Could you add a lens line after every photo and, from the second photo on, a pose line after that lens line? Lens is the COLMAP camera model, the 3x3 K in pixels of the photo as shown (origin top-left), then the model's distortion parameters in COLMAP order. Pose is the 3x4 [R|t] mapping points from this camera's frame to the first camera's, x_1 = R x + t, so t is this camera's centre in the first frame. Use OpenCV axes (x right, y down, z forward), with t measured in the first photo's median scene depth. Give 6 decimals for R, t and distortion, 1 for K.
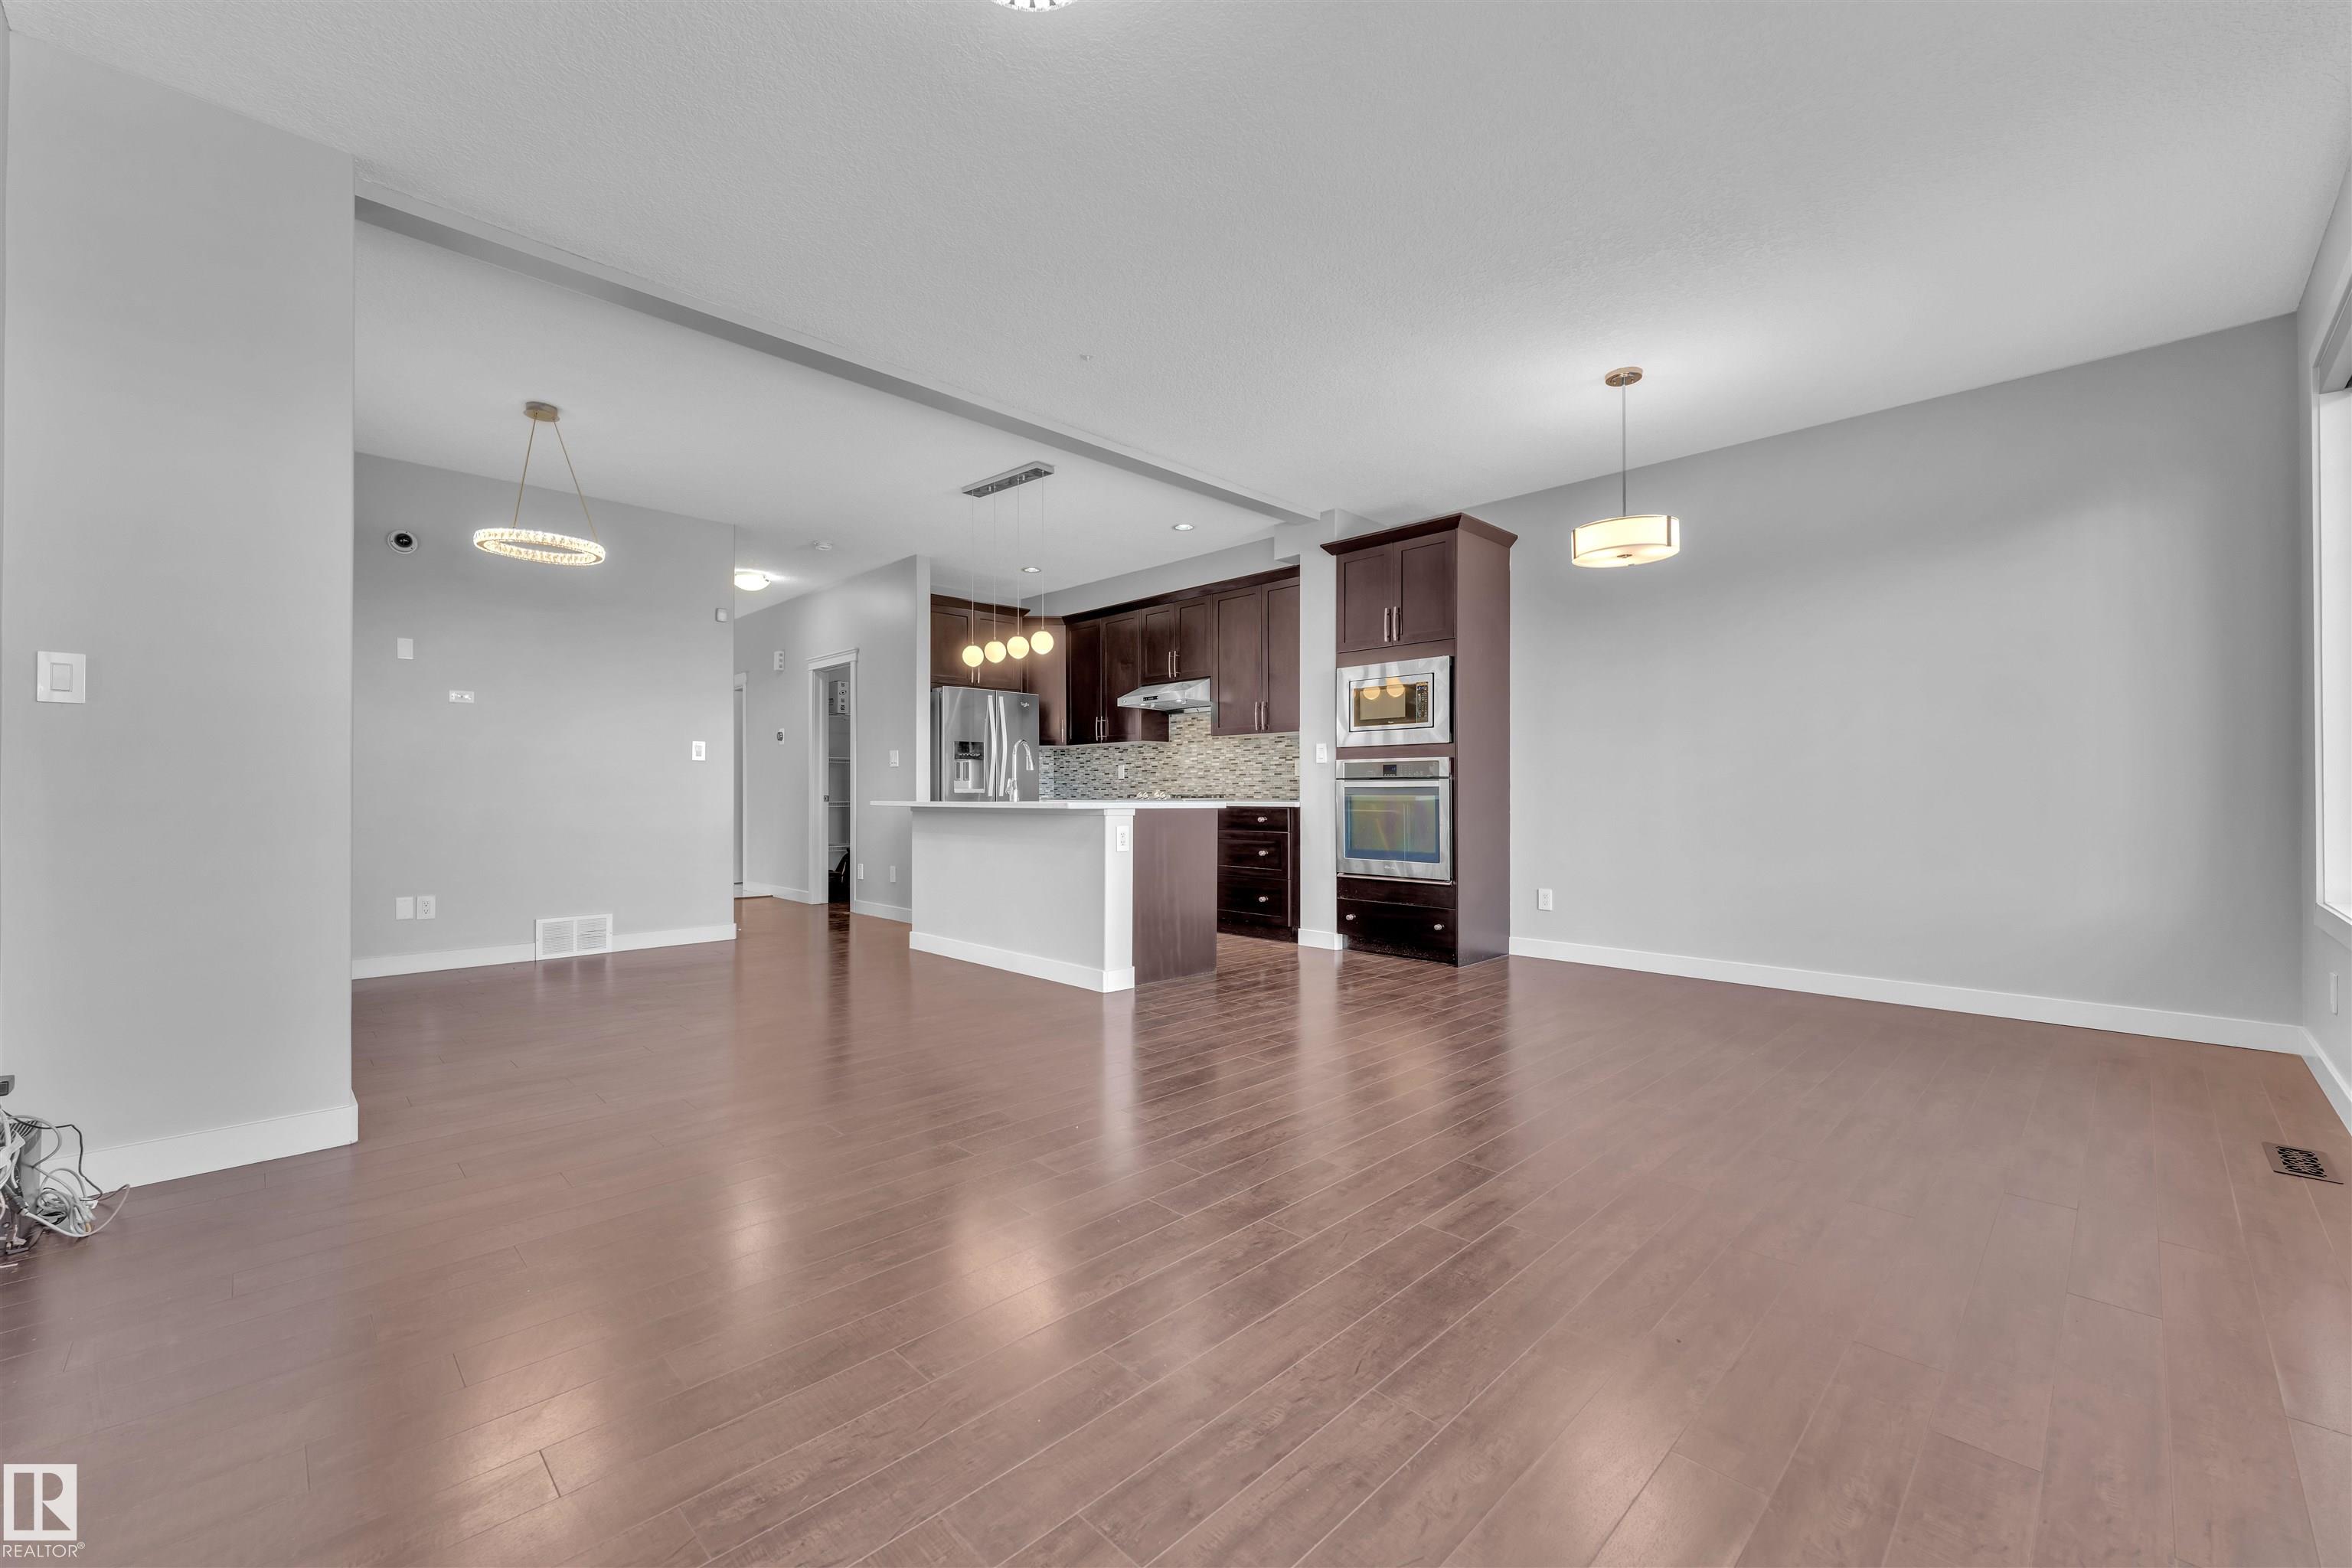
lens RADIAL K [[938.4, 0, 1179.6], [0, 938.4, 784.4], [0, 0, 1]] dist [-0.002829, -0.000164]
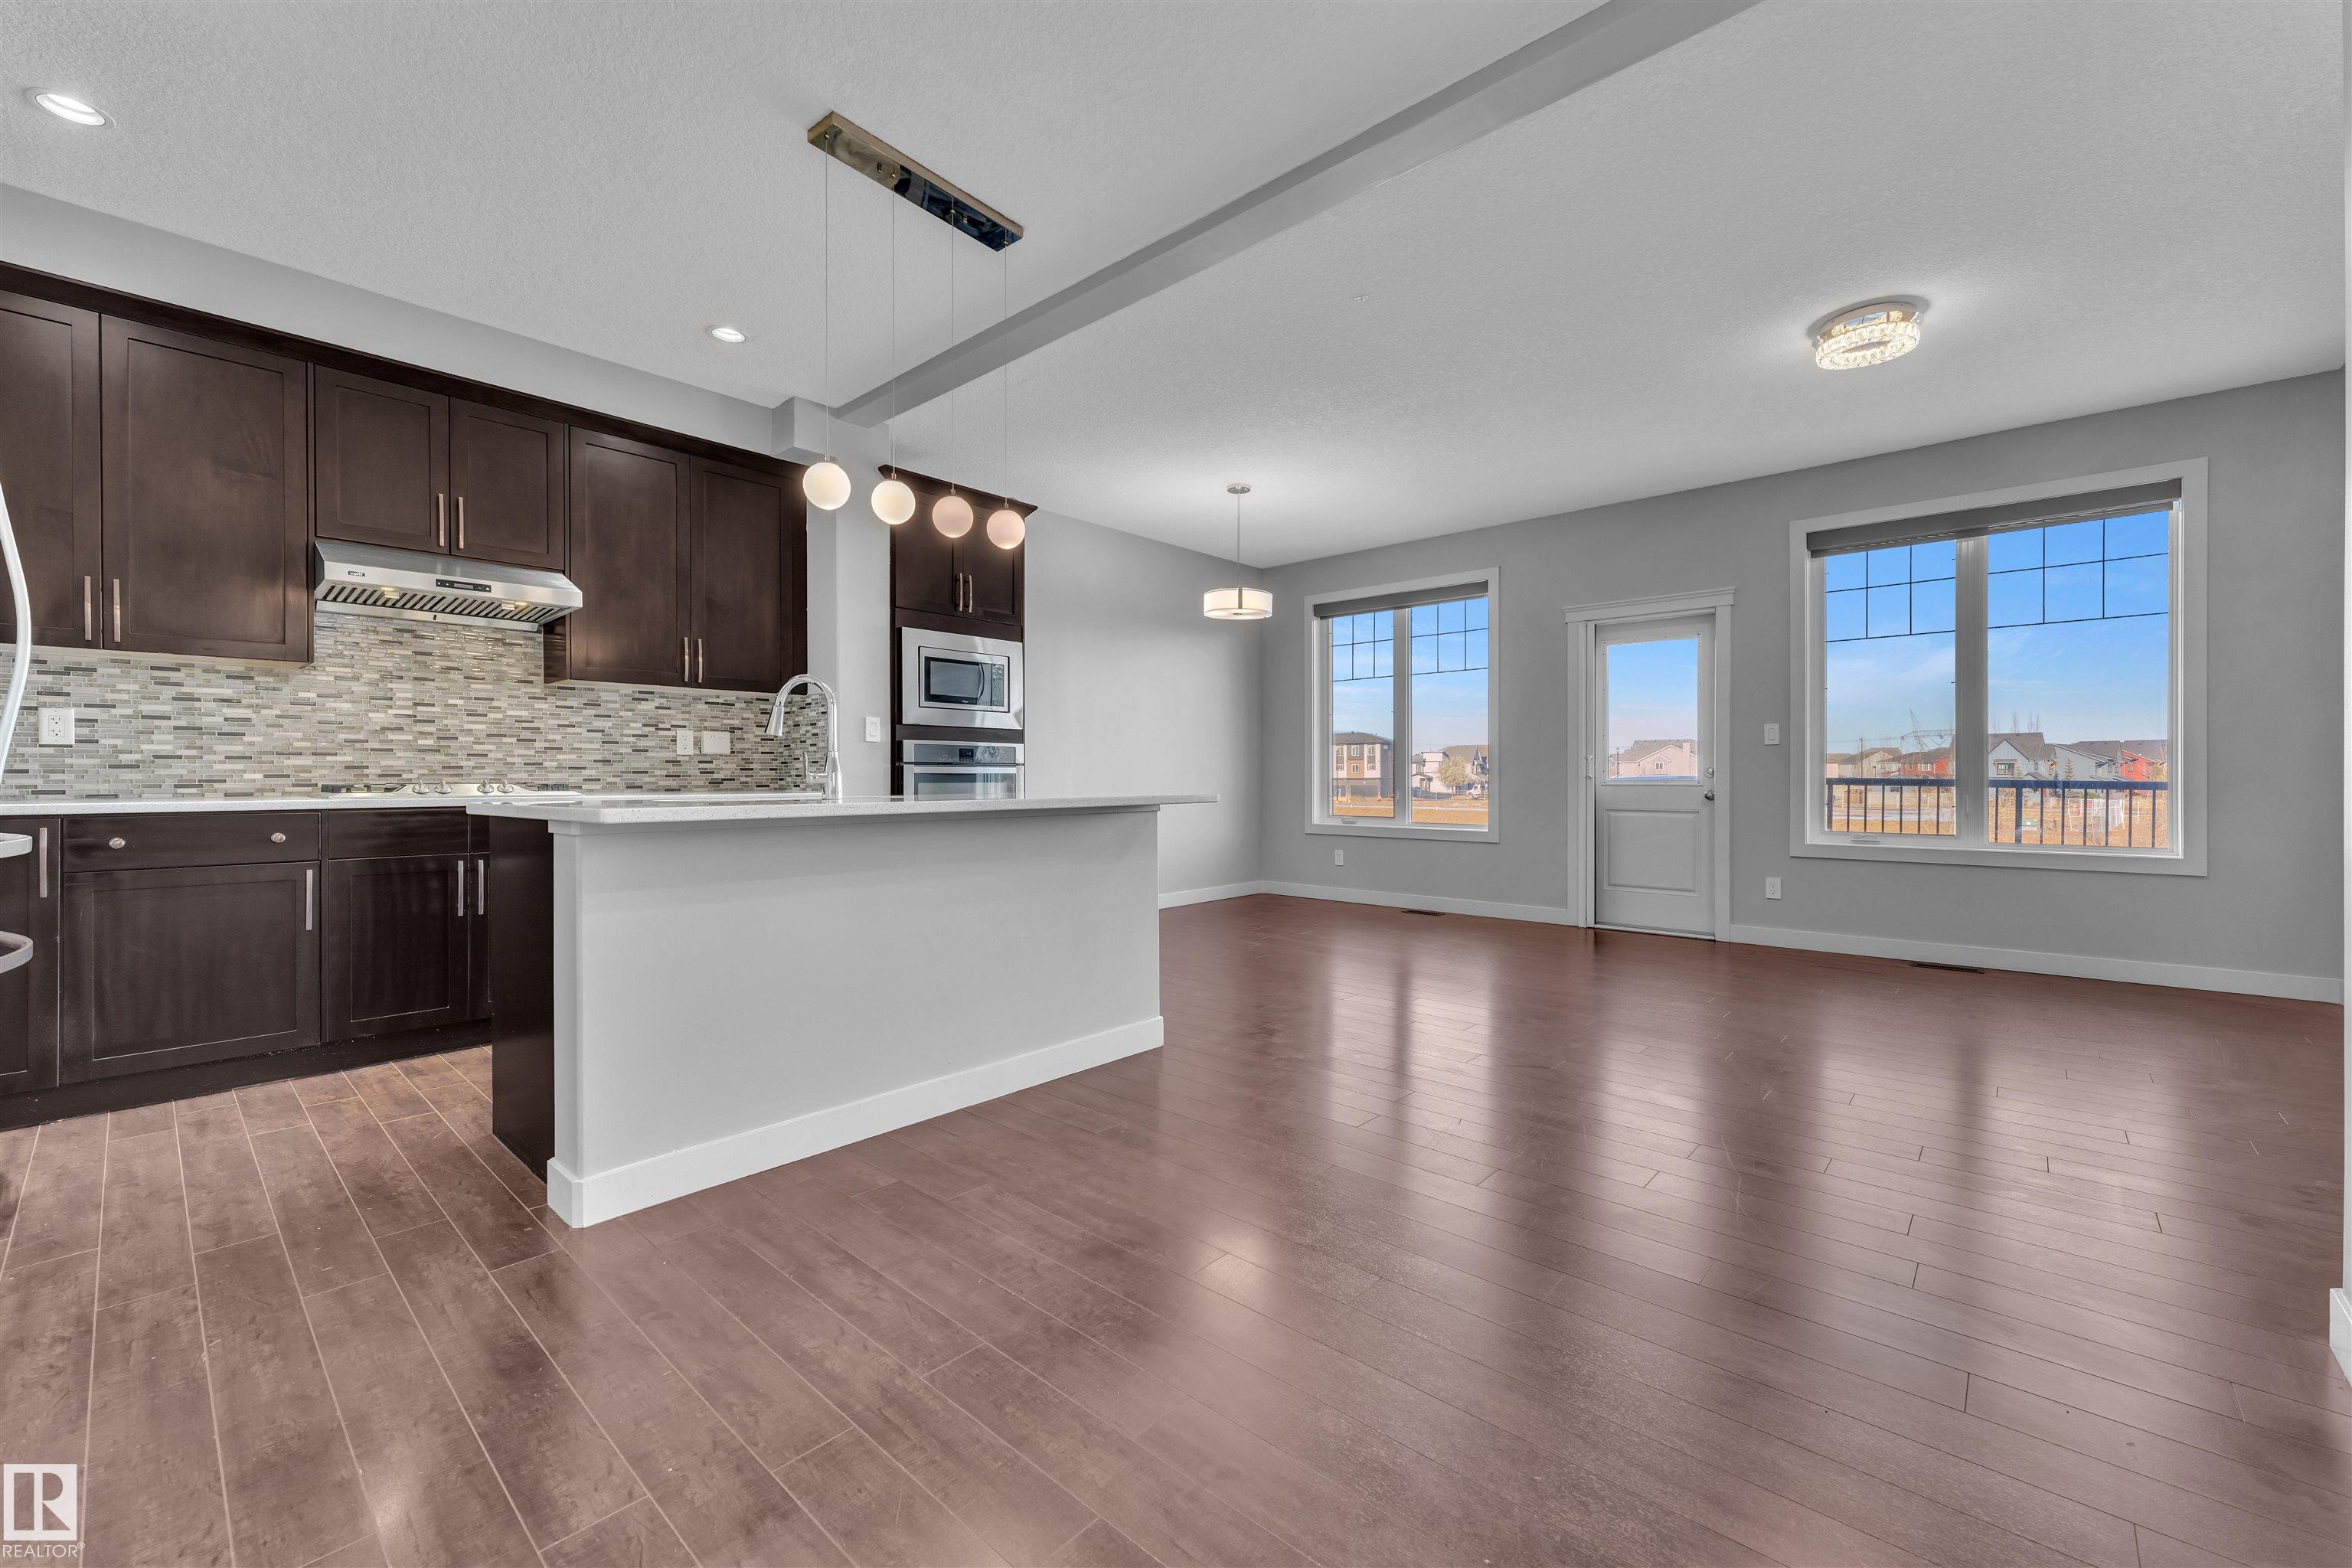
lens RADIAL K [[938.4, 0, 1181.1], [0, 938.4, 780.5], [0, 0, 1]] dist [-0.002829, -0.000164]
pose [[-0.059674, -0.003593, 0.998211, -0.642845], [-0.009821, 0.999947, 0.003012, 0.004449], [-0.998170, -0.009624, -0.059706, 0.789199]]
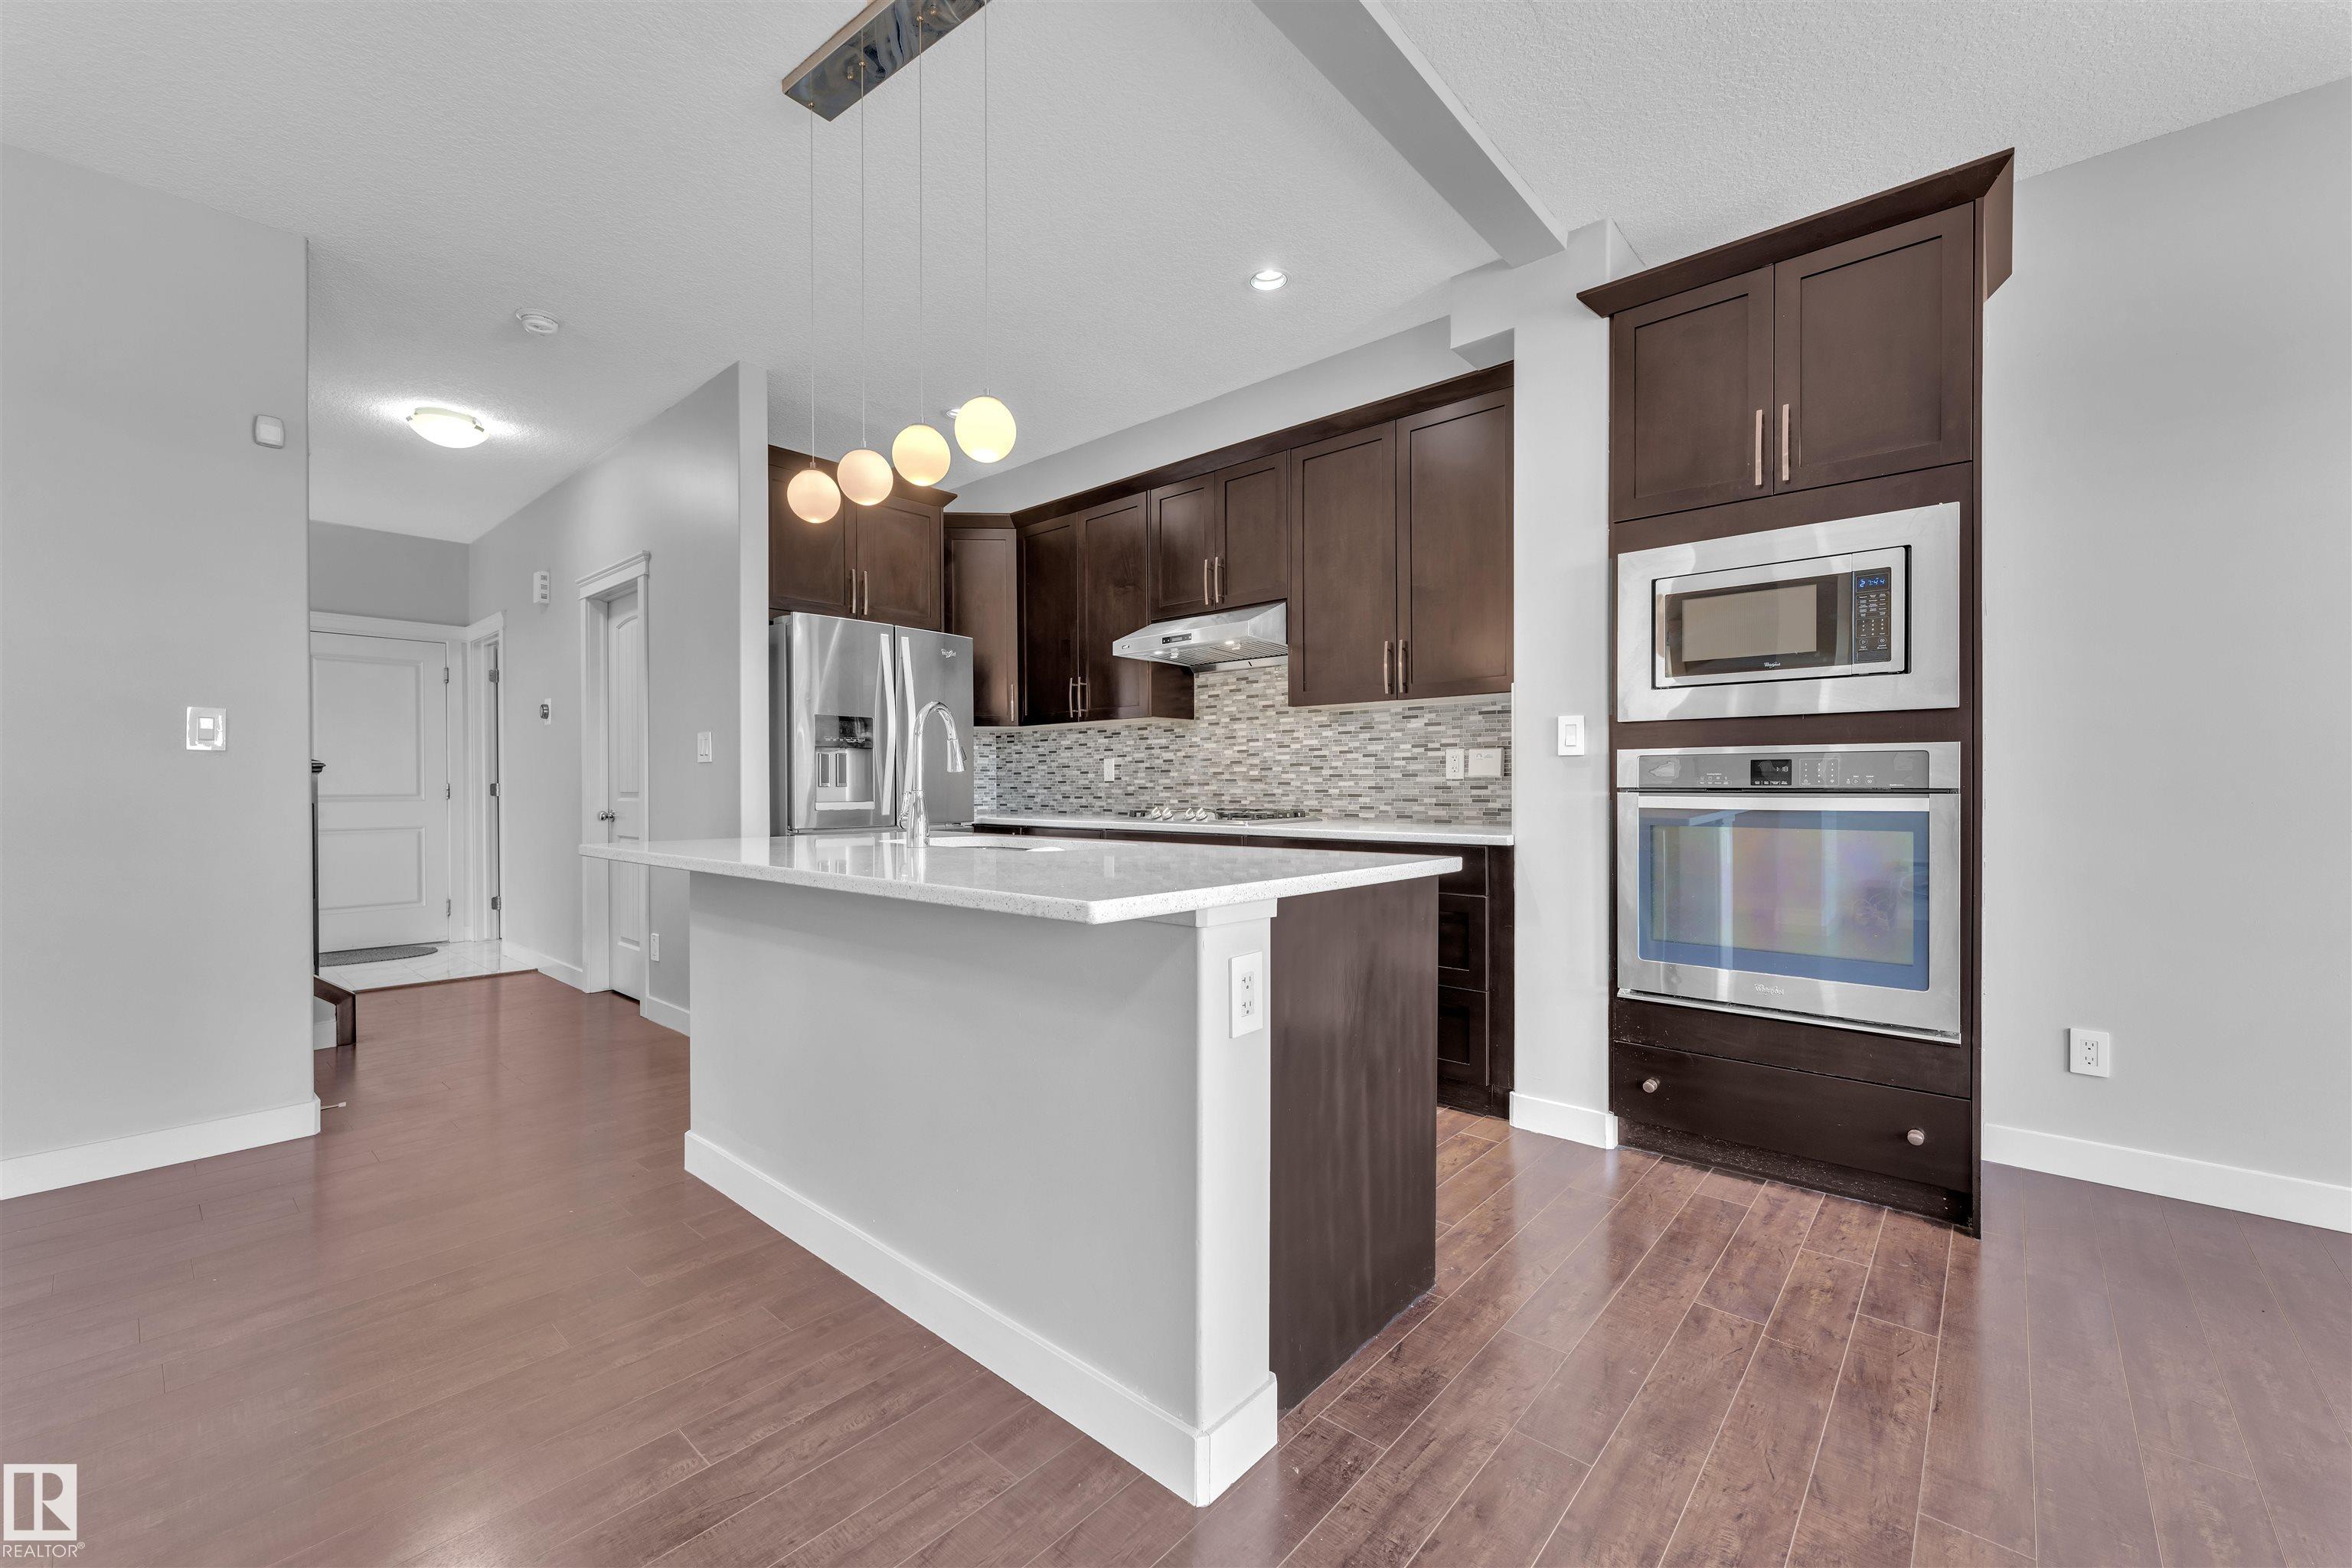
lens RADIAL K [[938.4, 0, 1173.1], [0, 938.4, 791.4], [0, 0, 1]] dist [-0.002829, -0.000164]
pose [[0.997912, -0.002946, 0.064528, -0.082793], [0.001818, 0.999845, 0.017525, -0.013337], [-0.064570, -0.017371, 0.997762, 0.533316]]
